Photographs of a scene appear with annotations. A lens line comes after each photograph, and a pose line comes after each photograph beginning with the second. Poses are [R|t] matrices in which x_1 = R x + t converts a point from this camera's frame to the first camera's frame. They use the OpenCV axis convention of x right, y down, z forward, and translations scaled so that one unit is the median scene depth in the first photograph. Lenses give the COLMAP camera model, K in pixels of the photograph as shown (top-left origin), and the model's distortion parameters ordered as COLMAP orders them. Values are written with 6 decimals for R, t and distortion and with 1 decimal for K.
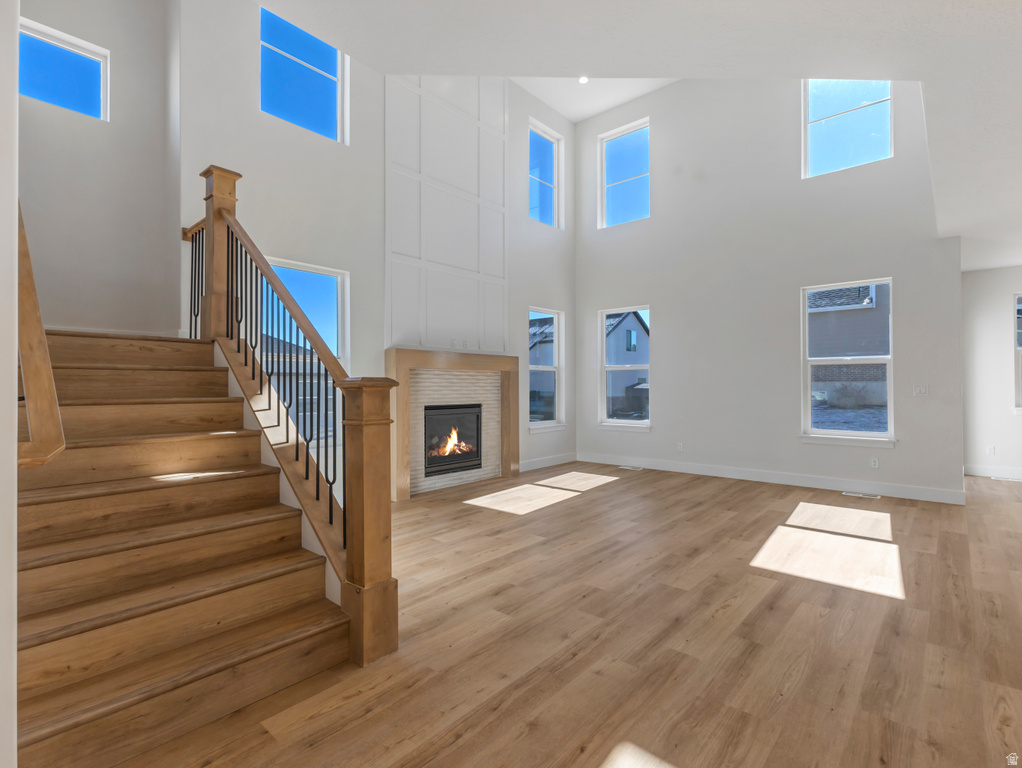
lens RADIAL K [[499.5, 0, 517.9], [0, 499.5, 384.7], [0, 0, 1]] dist [0.002002, 0.000876]
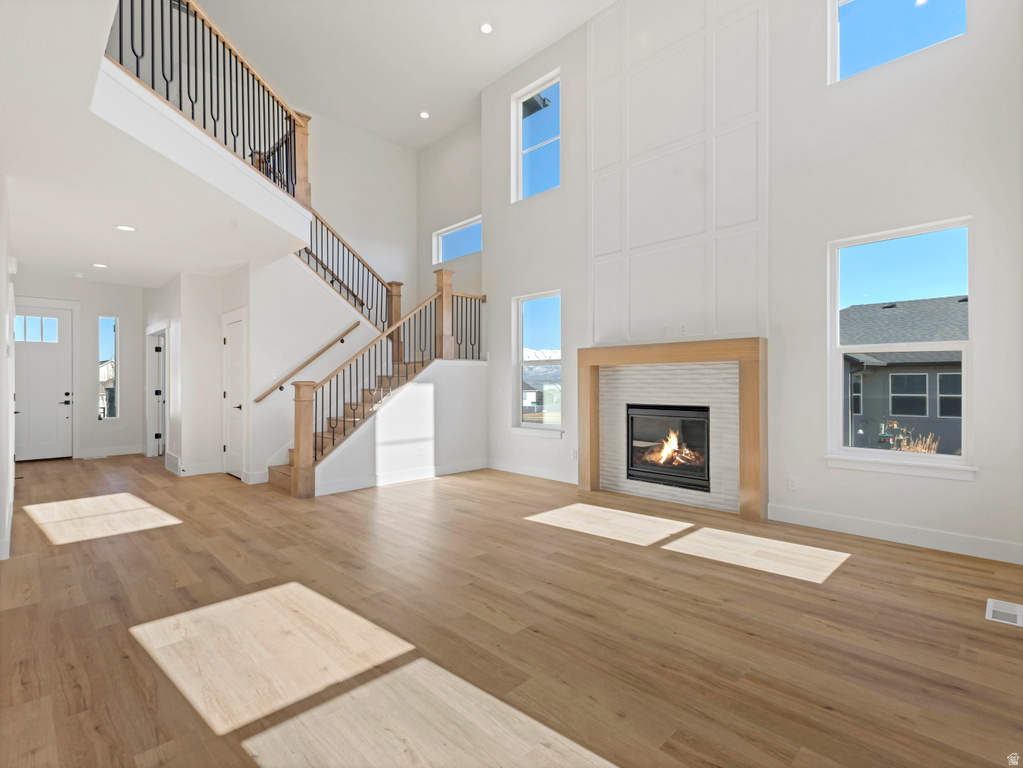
lens RADIAL K [[499.9, 0, 510.4], [0, 499.9, 383.8], [0, 0, 1]] dist [0.002002, 0.000876]
pose [[-0.077150, 0.006409, -0.996999, 1.310022], [0.008493, 0.999947, 0.005771, -0.004964], [0.996983, -0.008022, -0.077201, 1.429735]]
